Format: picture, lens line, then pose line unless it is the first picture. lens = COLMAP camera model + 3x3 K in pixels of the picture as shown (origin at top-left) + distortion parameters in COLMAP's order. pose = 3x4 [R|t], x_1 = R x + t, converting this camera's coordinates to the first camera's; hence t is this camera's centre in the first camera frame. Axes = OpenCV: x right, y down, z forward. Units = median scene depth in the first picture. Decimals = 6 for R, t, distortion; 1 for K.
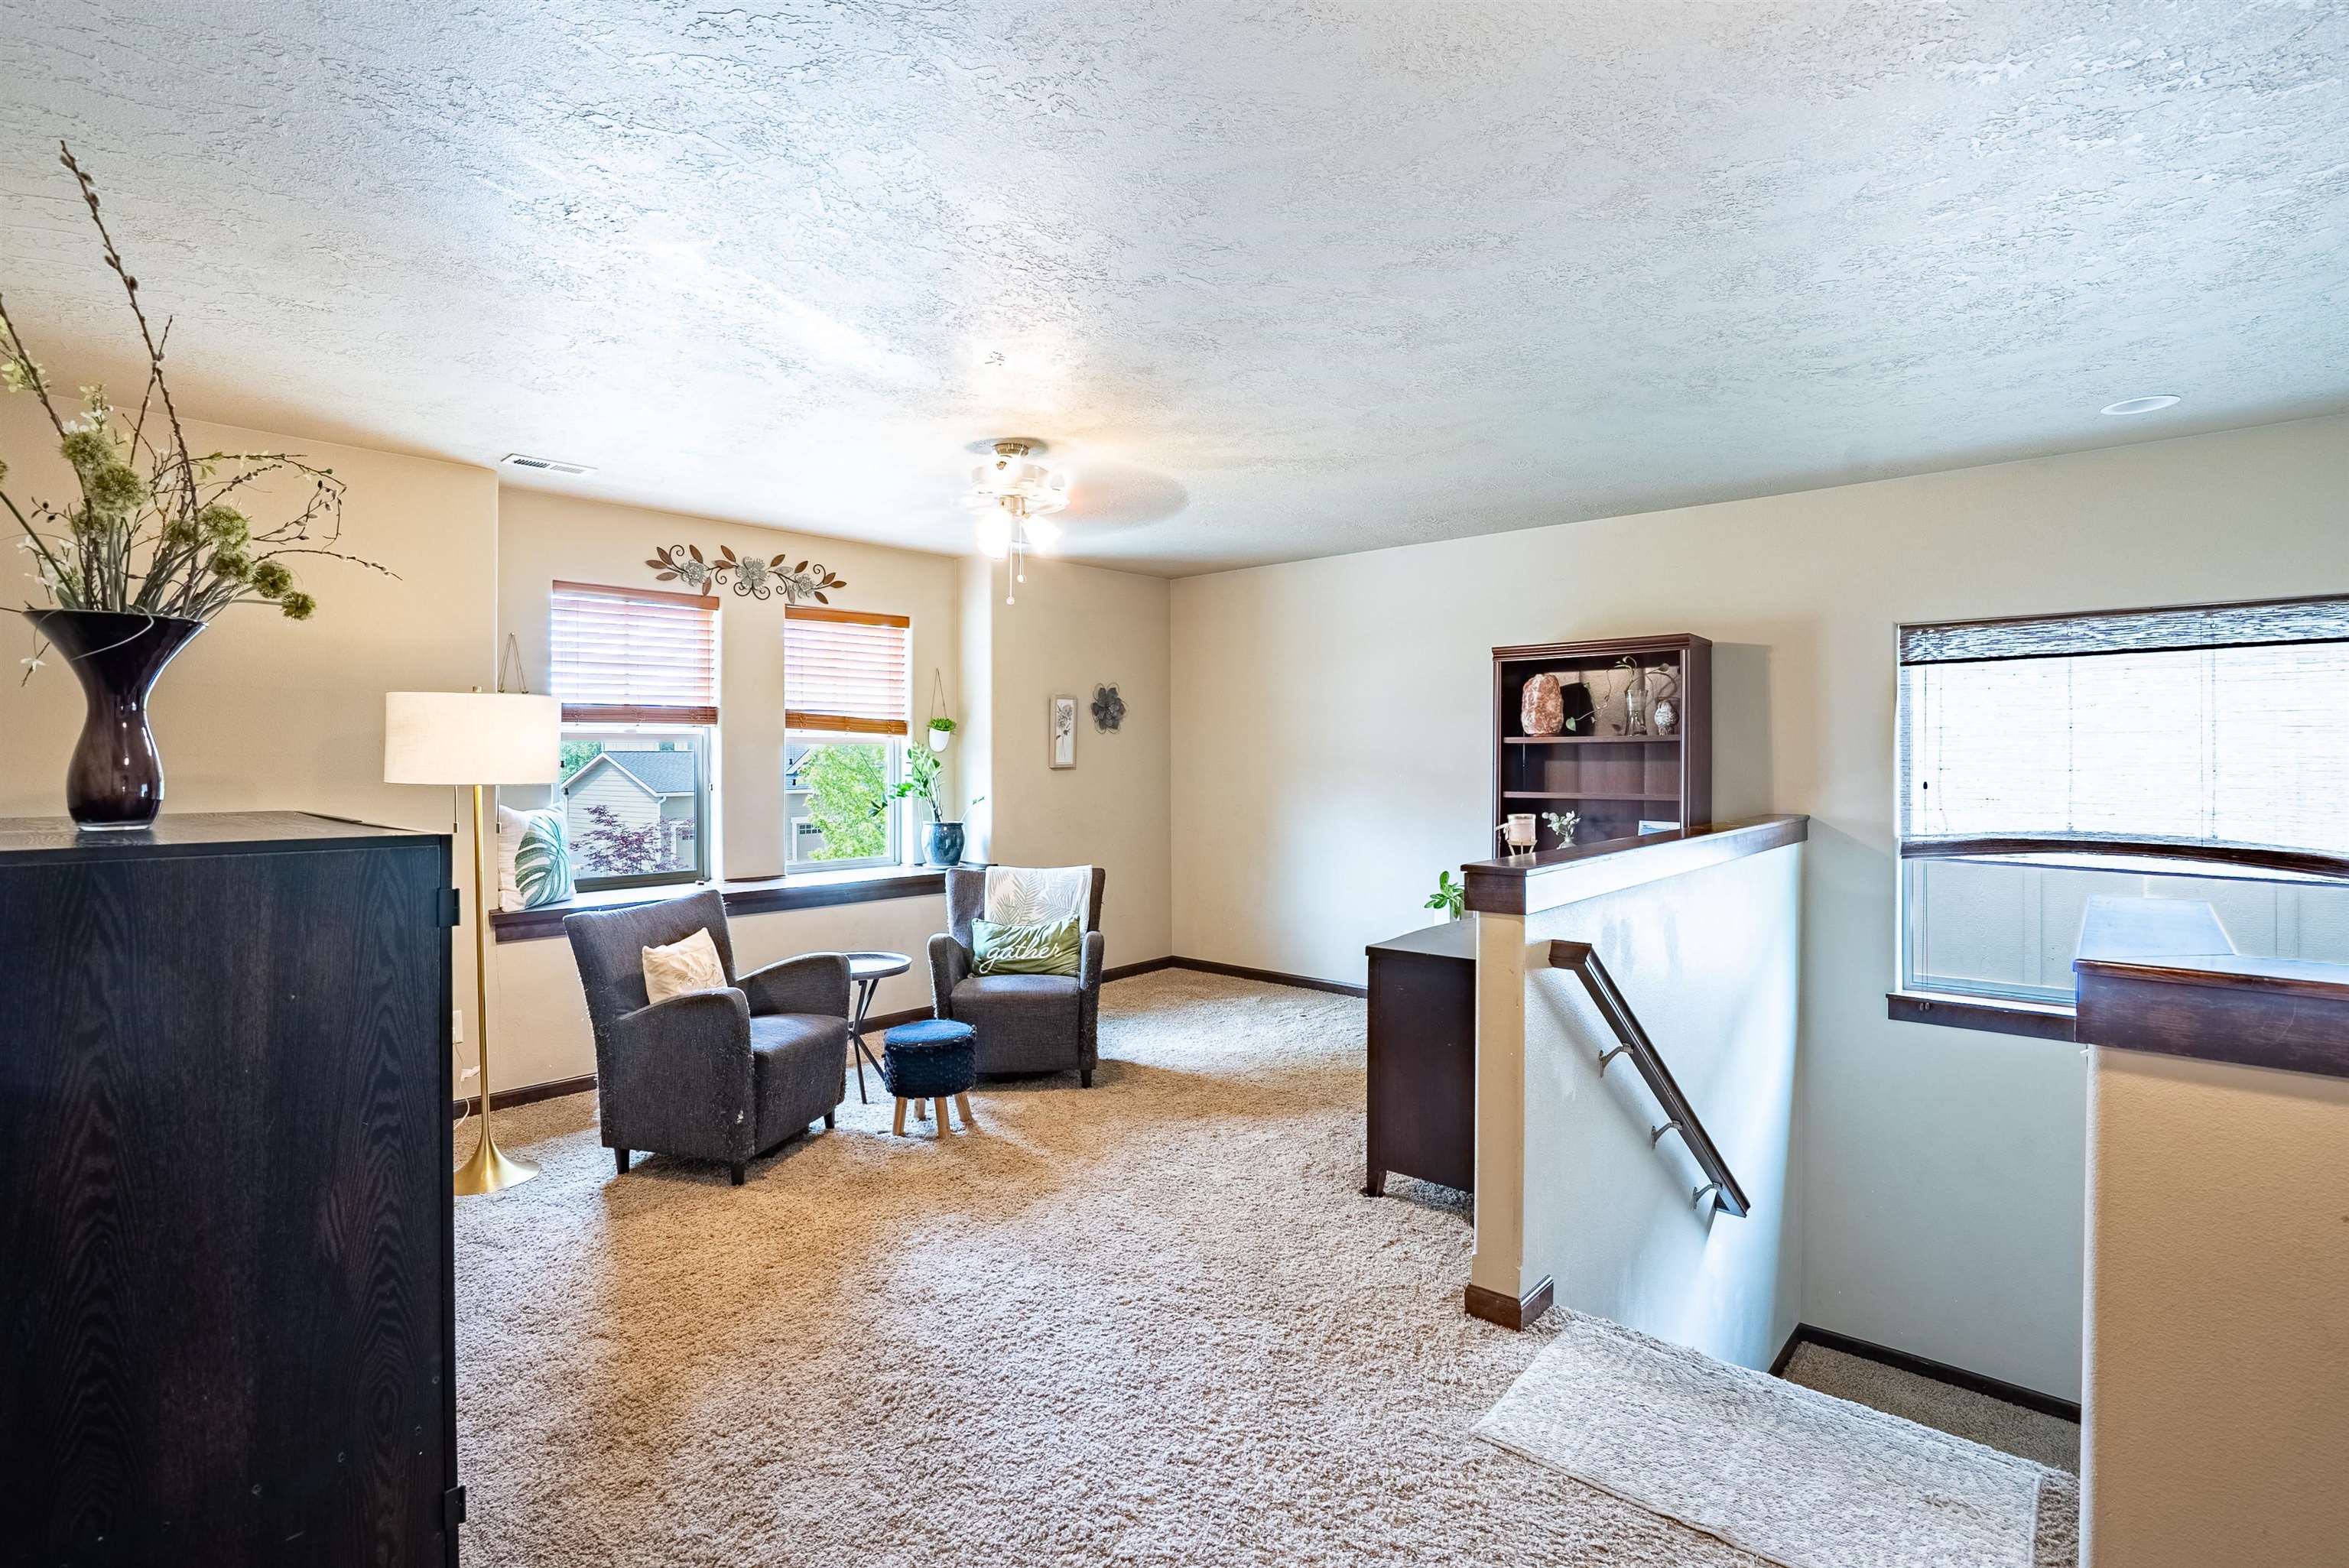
lens RADIAL K [[1135.1, 0, 1168.3], [0, 1135.1, 760.2], [0, 0, 1]] dist [-0.041215, 0.000007]
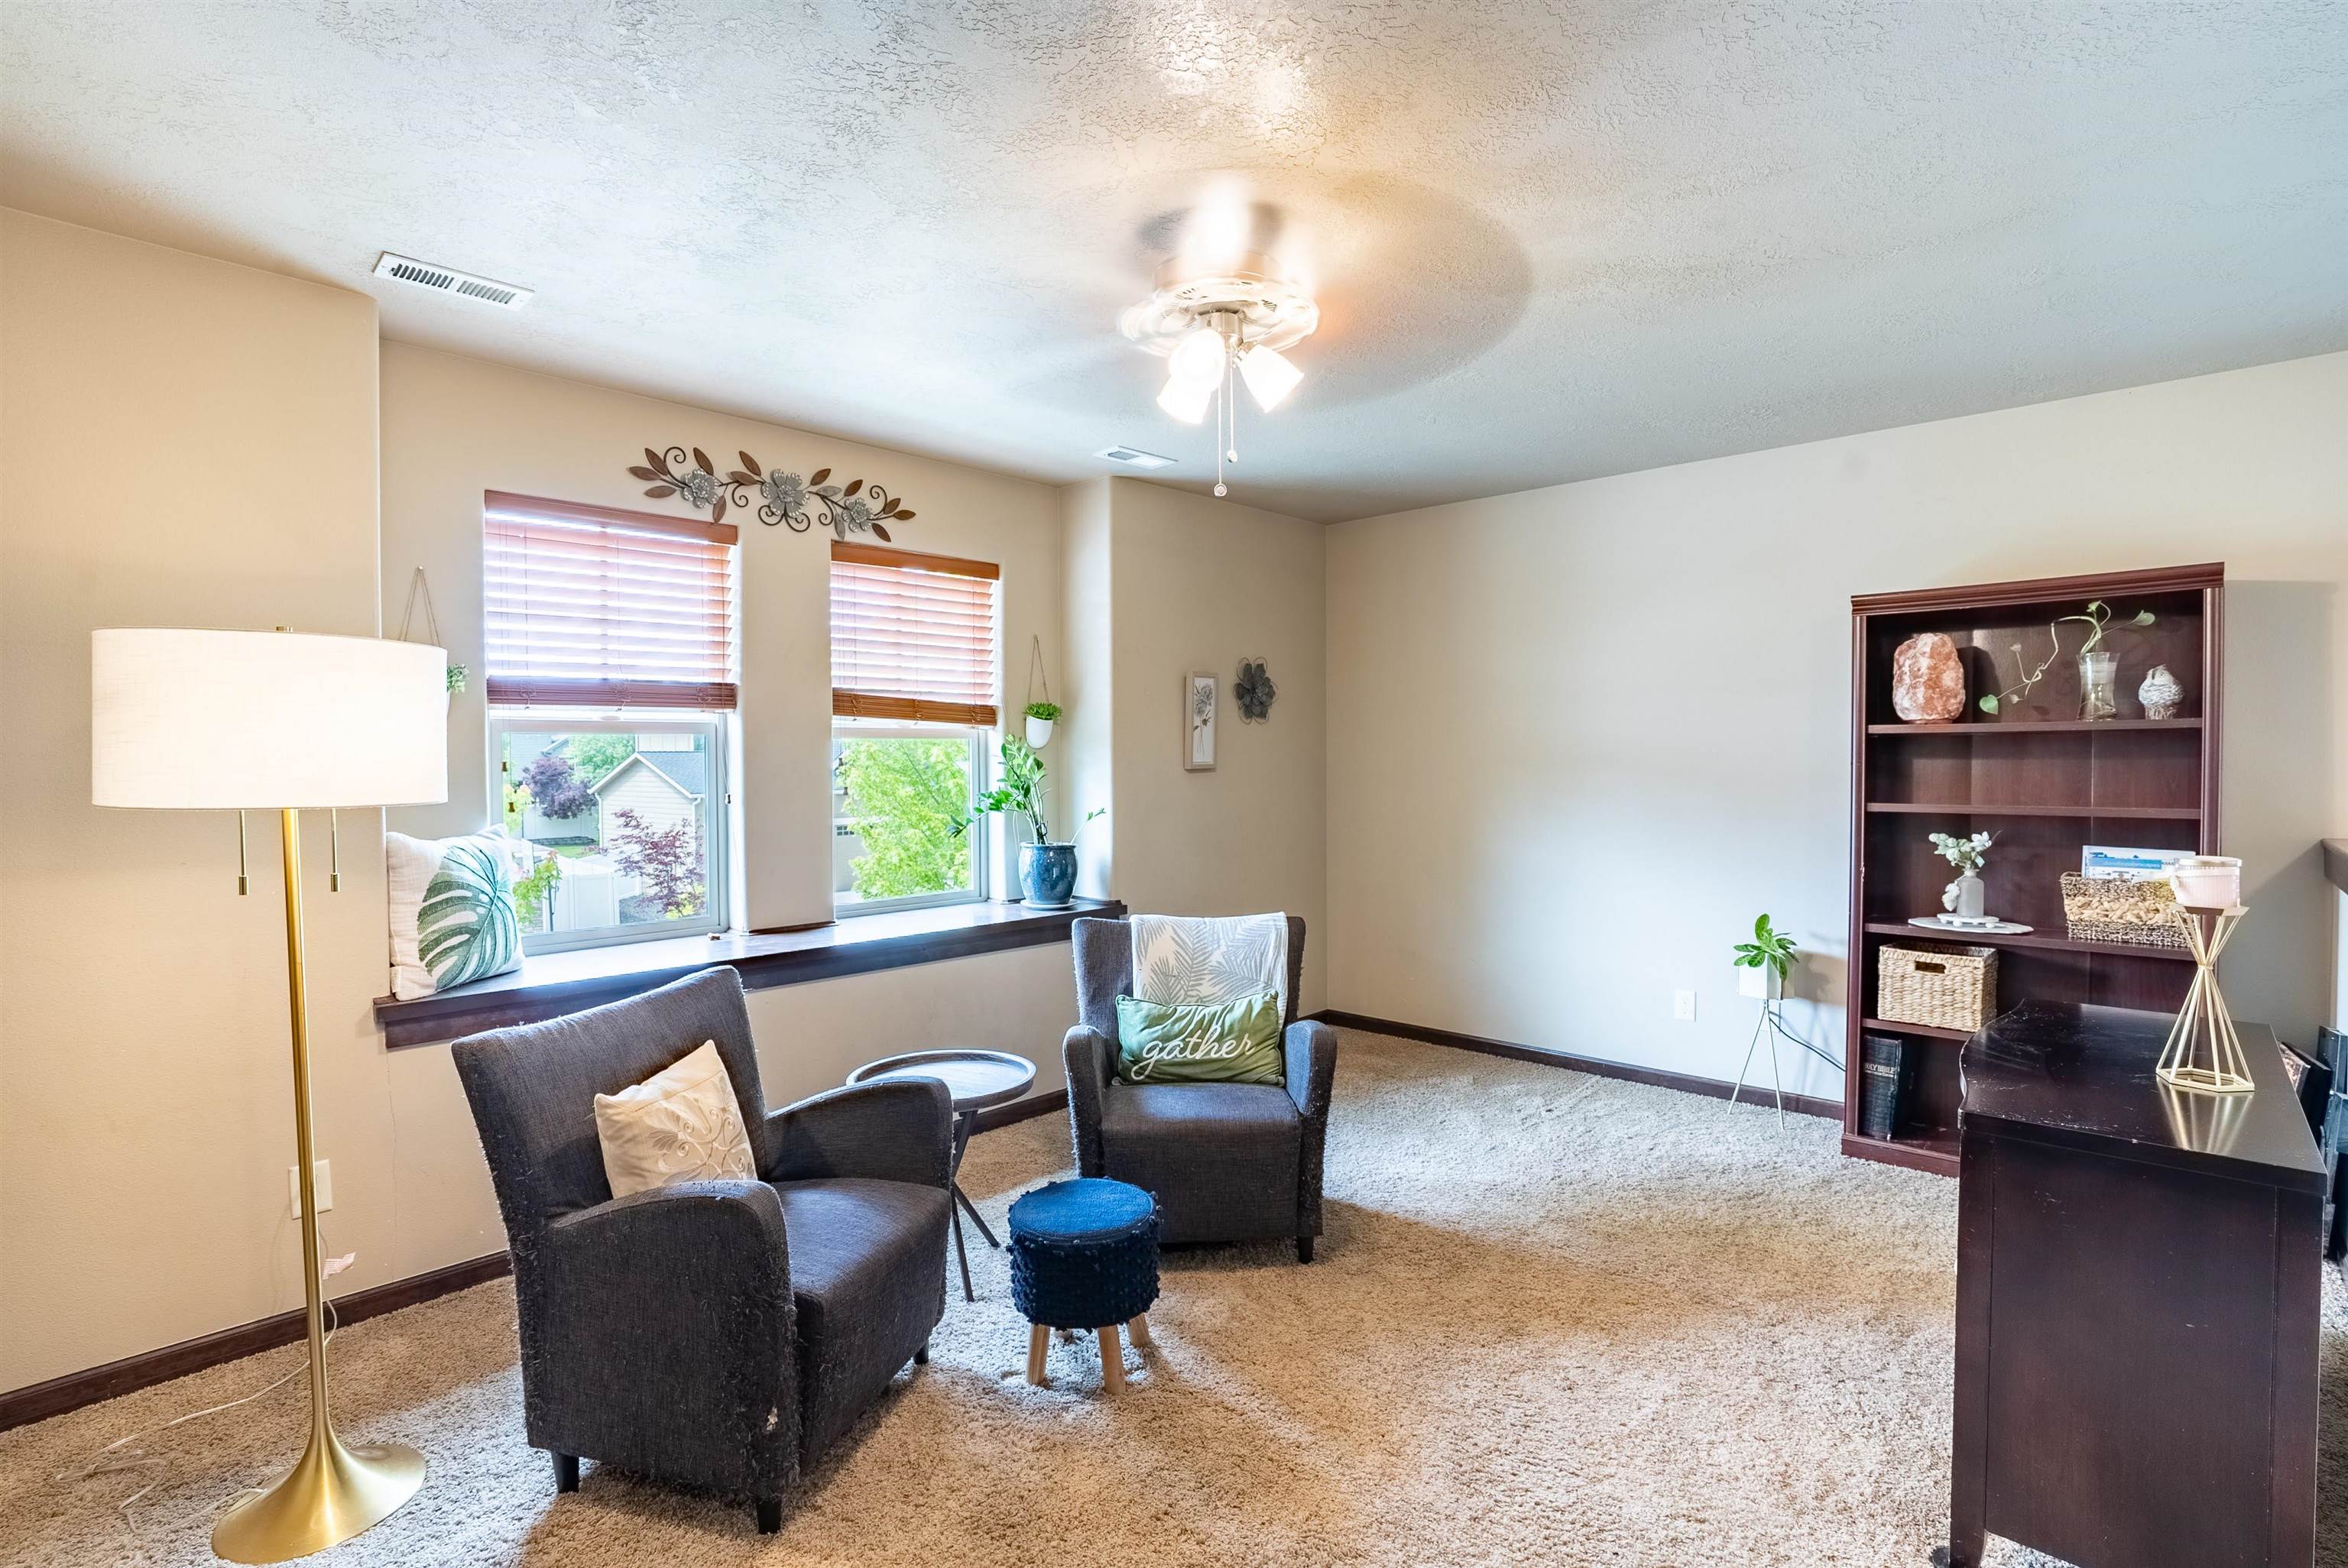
lens RADIAL K [[1080.8, 0, 1174.0], [0, 1080.8, 784.0], [0, 0, 1]] dist [-0.049943, 0.018688]
pose [[0.999966, -0.001902, -0.008027, -0.128337], [0.002083, 0.999742, 0.022613, 0.000279], [0.007982, -0.022629, 0.999712, 0.349912]]
